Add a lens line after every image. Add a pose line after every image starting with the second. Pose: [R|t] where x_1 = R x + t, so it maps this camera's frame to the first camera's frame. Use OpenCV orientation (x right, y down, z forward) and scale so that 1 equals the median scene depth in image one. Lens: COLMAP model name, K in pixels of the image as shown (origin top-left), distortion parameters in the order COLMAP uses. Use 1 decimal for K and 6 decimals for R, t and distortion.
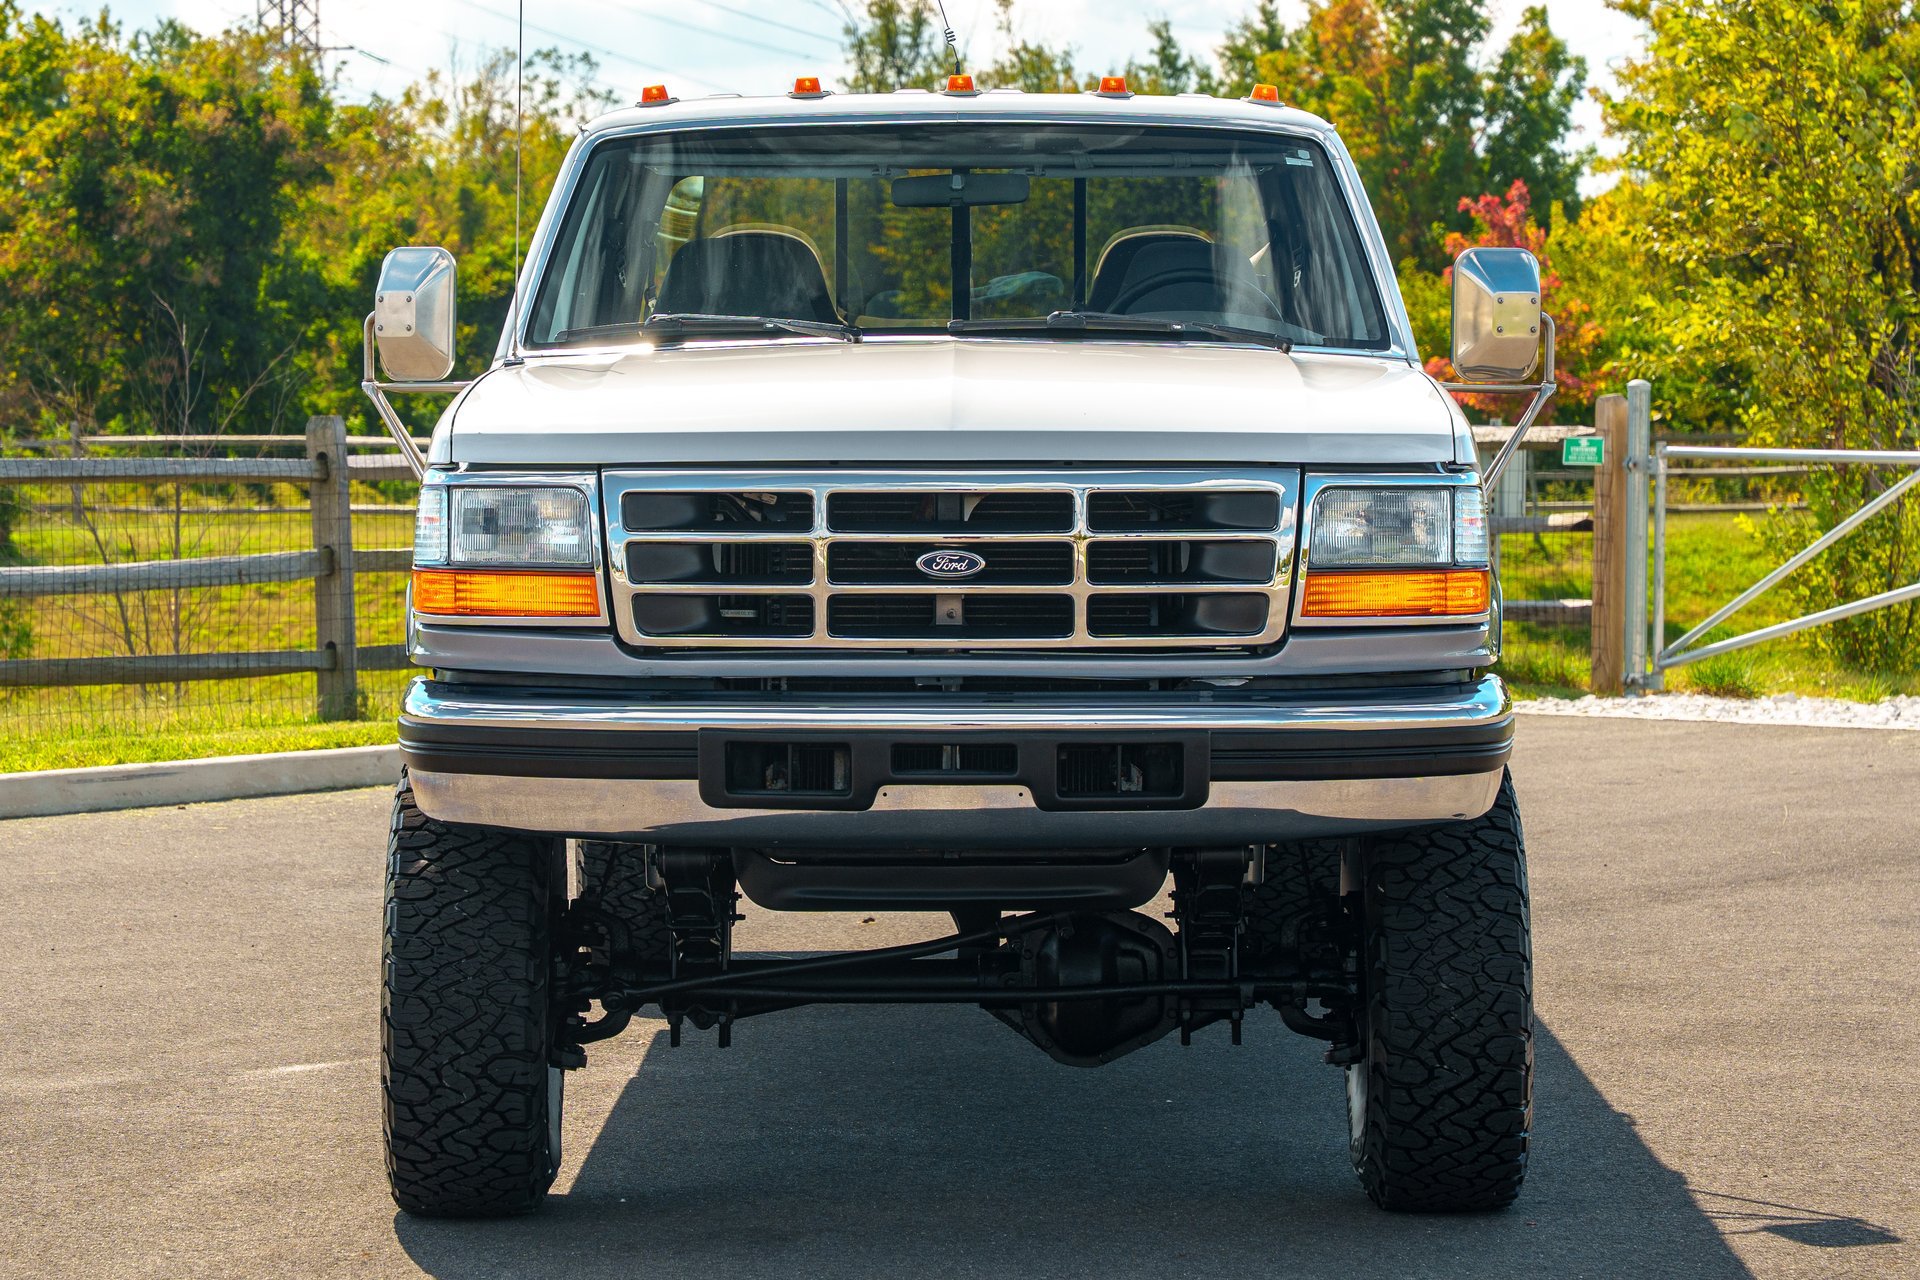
lens RADIAL K [[6304.1, 0, 964.7], [0, 6304.1, 508.9], [0, 0, 1]] dist [0.208915, 2.063067]
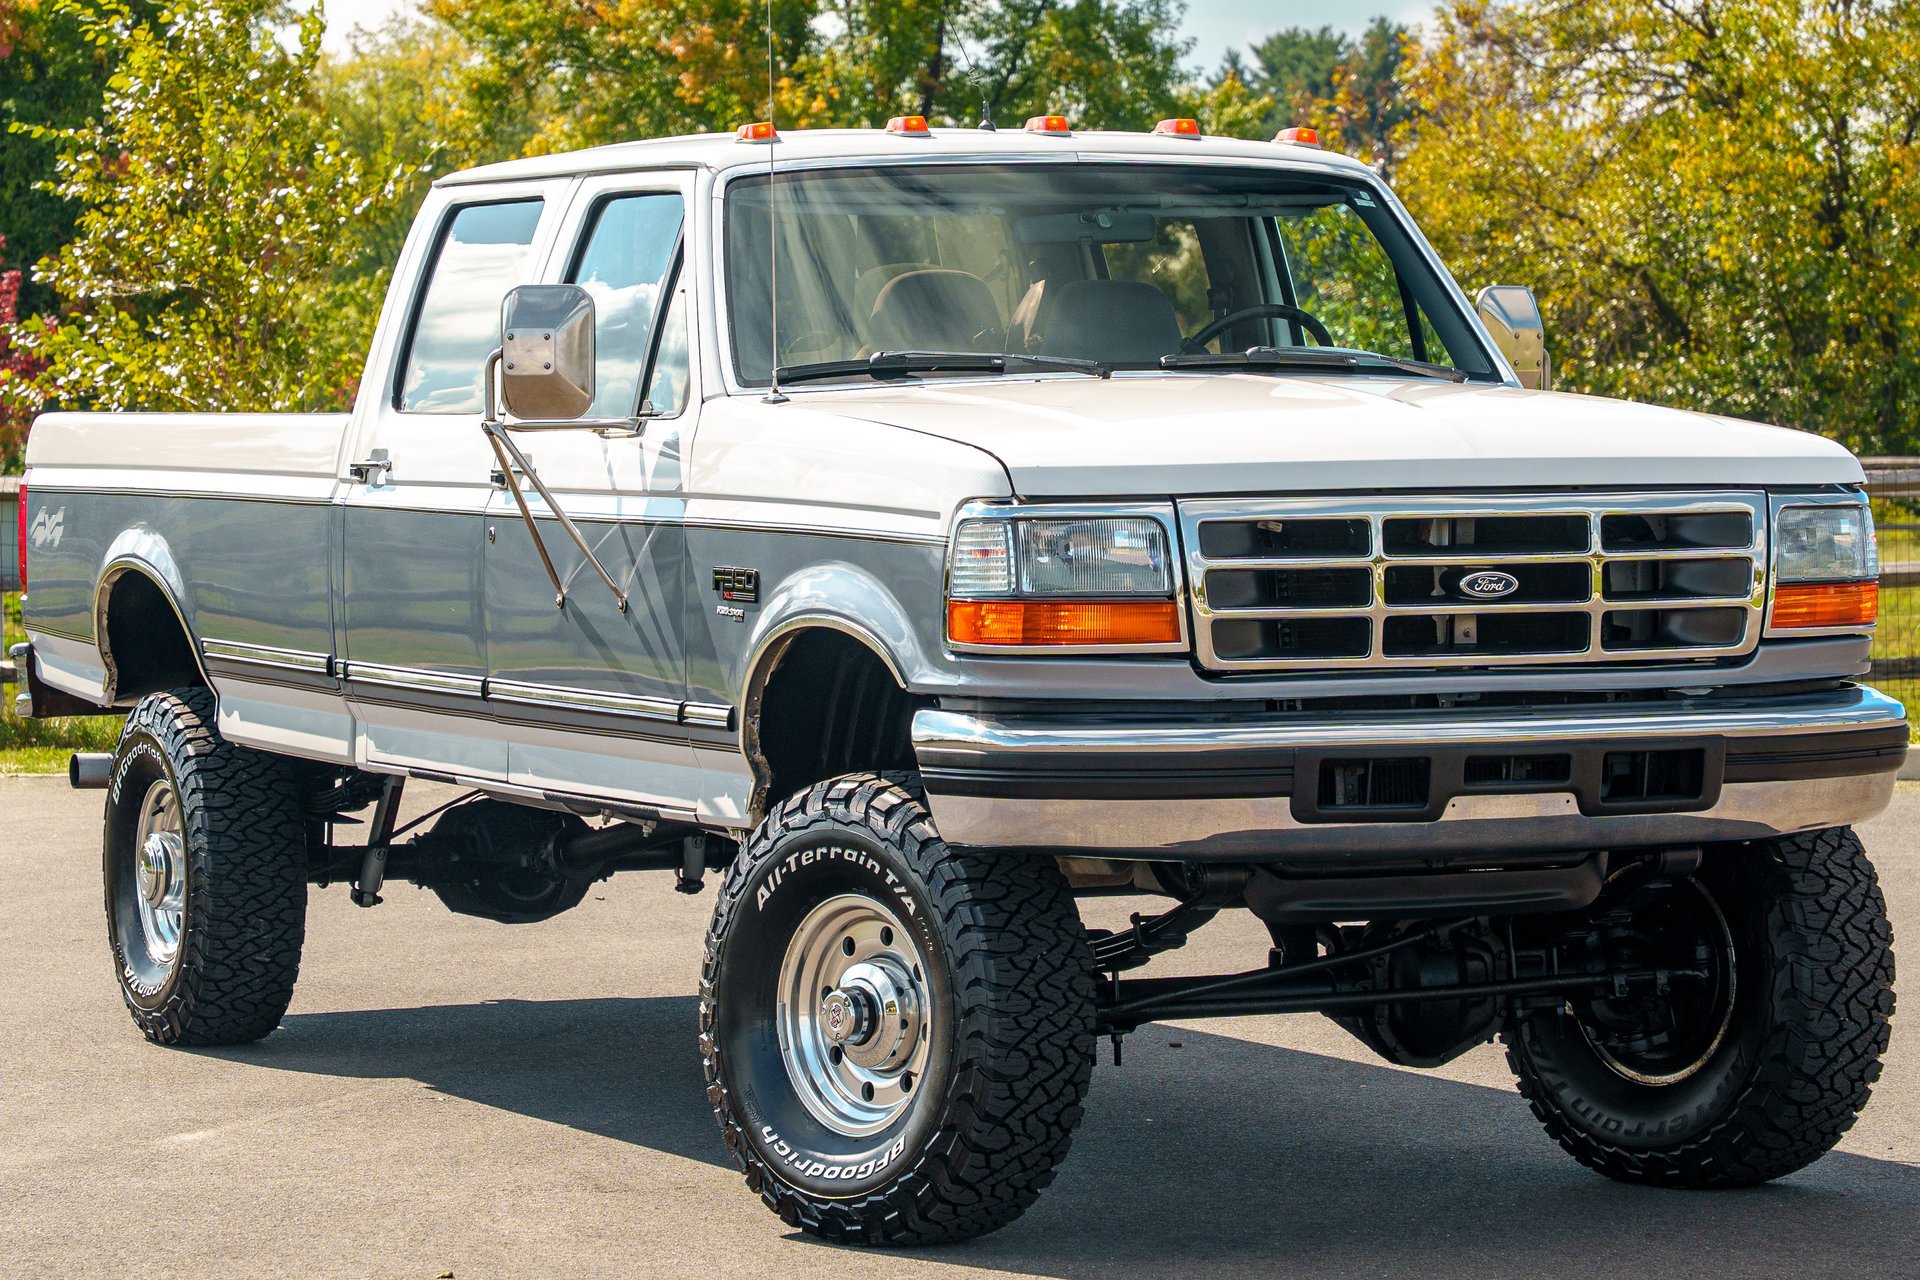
lens RADIAL K [[6800.6, 0, 842.9], [0, 6800.6, 643.0], [0, 0, 1]] dist [0.021861, 5.042508]
pose [[0.917958, -0.020789, 0.396132, -0.548720], [0.017055, 0.999771, 0.012947, 0.001904], [-0.396310, -0.005129, 0.918102, 0.002833]]
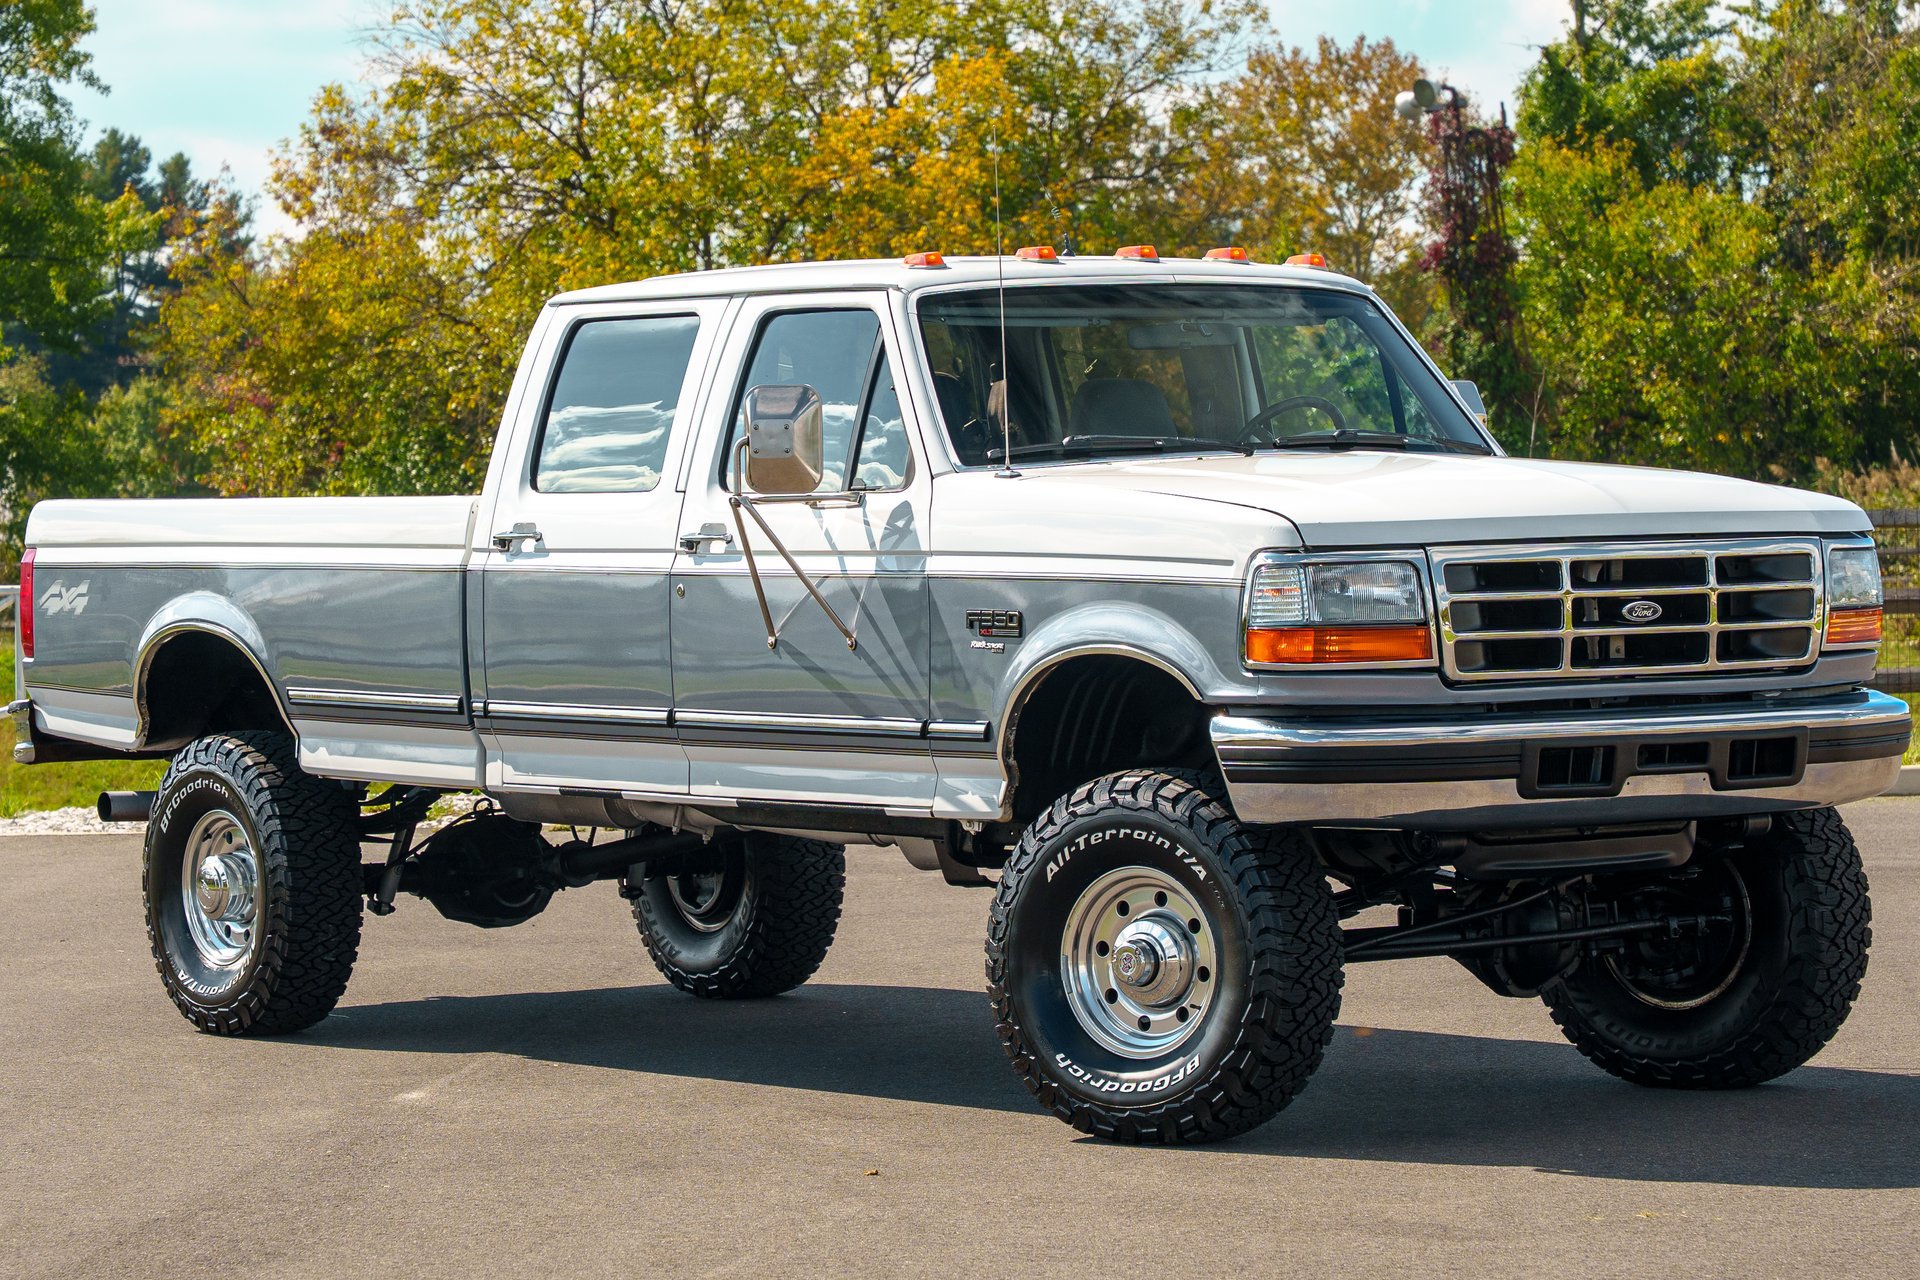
lens RADIAL K [[6644.1, 0, 956.2], [0, 6644.1, 680.2], [0, 0, 1]] dist [0.278229, 0.120528]
pose [[0.808155, -0.031381, 0.588134, -0.955578], [0.031892, 0.999446, 0.009504, 0.005152], [-0.588106, 0.011076, 0.808708, -0.063760]]
